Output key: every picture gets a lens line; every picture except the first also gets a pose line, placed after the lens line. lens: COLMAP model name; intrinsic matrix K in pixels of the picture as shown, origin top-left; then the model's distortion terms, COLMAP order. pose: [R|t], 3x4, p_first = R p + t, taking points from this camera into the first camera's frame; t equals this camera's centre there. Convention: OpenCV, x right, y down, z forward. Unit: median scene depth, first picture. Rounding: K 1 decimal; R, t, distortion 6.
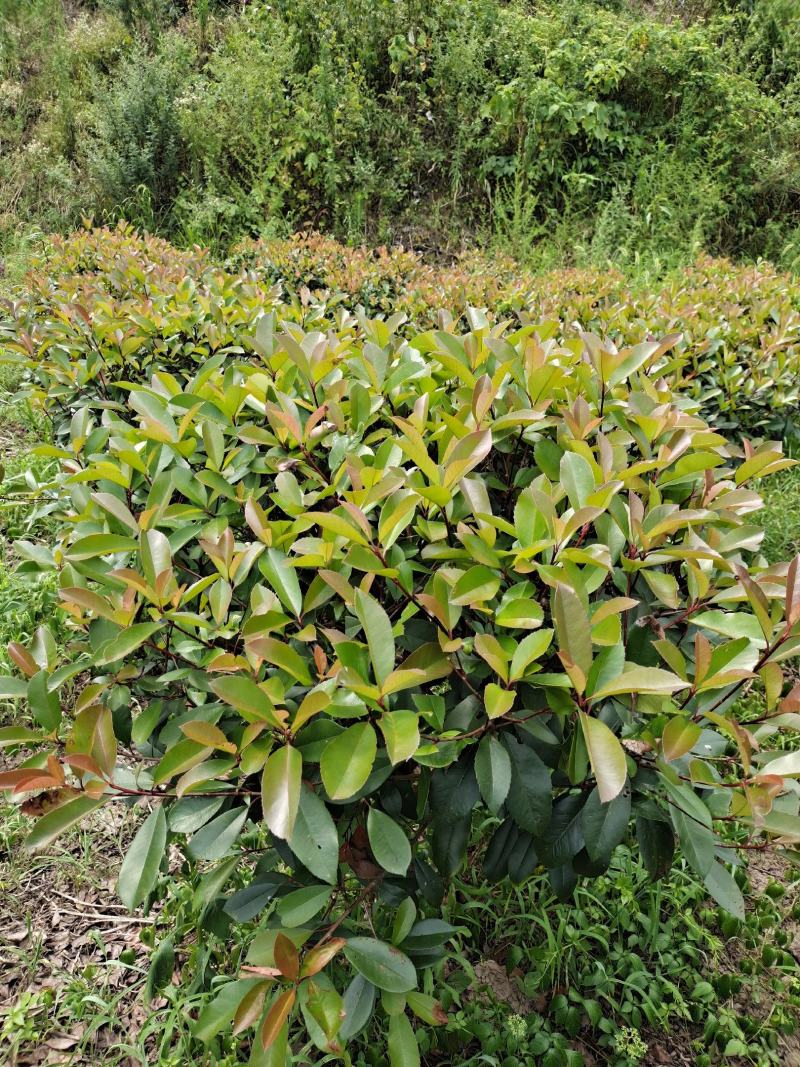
lens RADIAL K [[755.6, 0, 394.9], [0, 755.6, 526.6], [0, 0, 1]] dist [-0.002257, -0.018524]
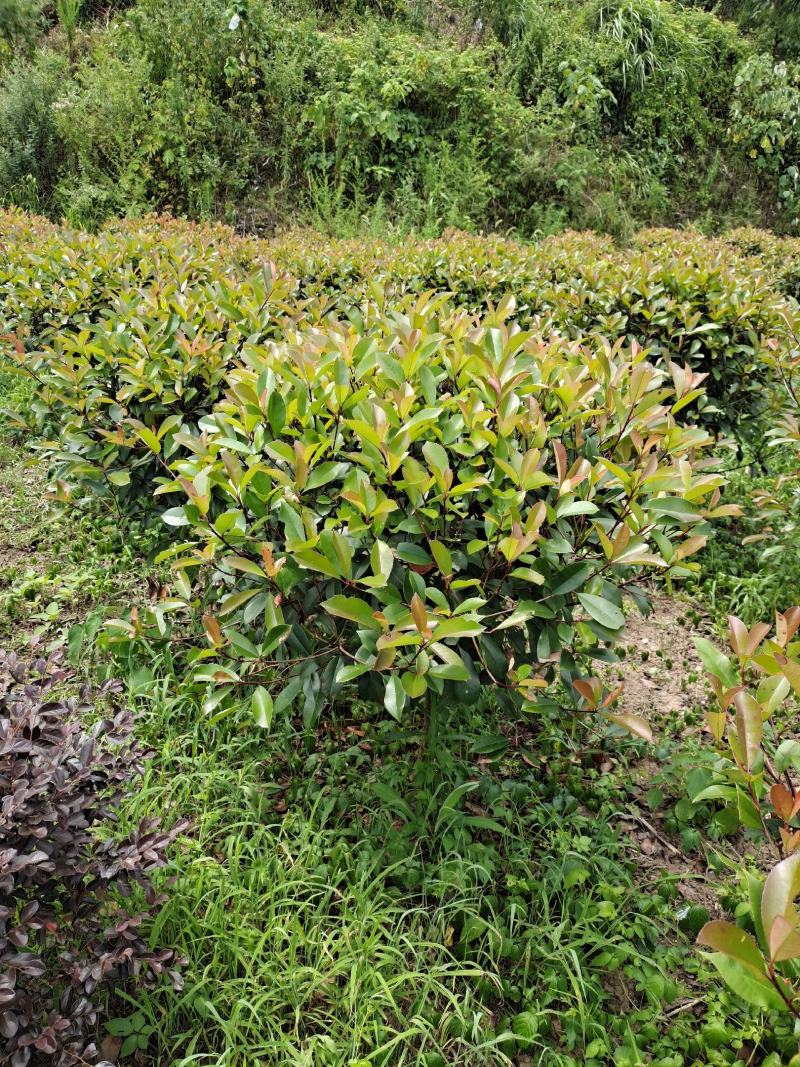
lens RADIAL K [[755.6, 0, 392.5], [0, 755.6, 527.5], [0, 0, 1]] dist [-0.002257, -0.018524]
pose [[0.993004, -0.045457, 0.108980, 0.094777], [0.043410, 0.998835, 0.021085, 0.116991], [-0.109811, -0.016206, 0.993820, -0.284551]]
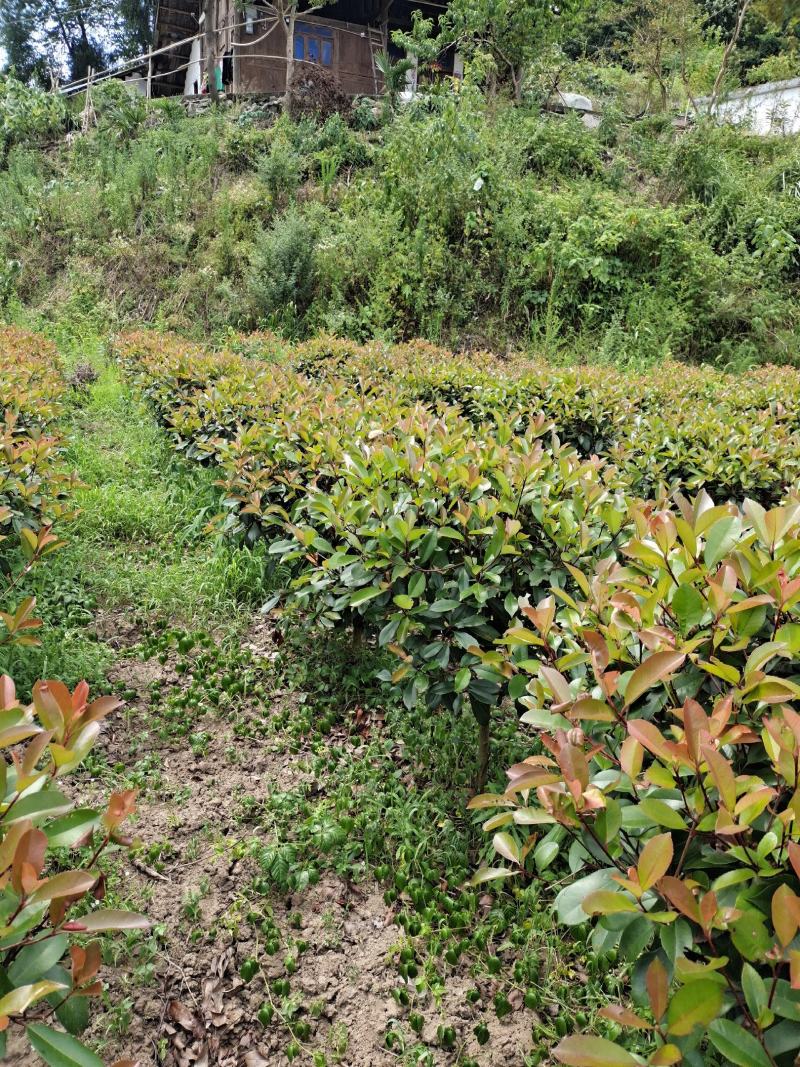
lens RADIAL K [[755.6, 0, 400.8], [0, 755.6, 542.1], [0, 0, 1]] dist [-0.002257, -0.018524]
pose [[0.999464, 0.032593, -0.003048, -0.101320], [-0.032734, 0.994293, -0.101541, 0.149848], [-0.000279, 0.101586, 0.994827, -0.404338]]
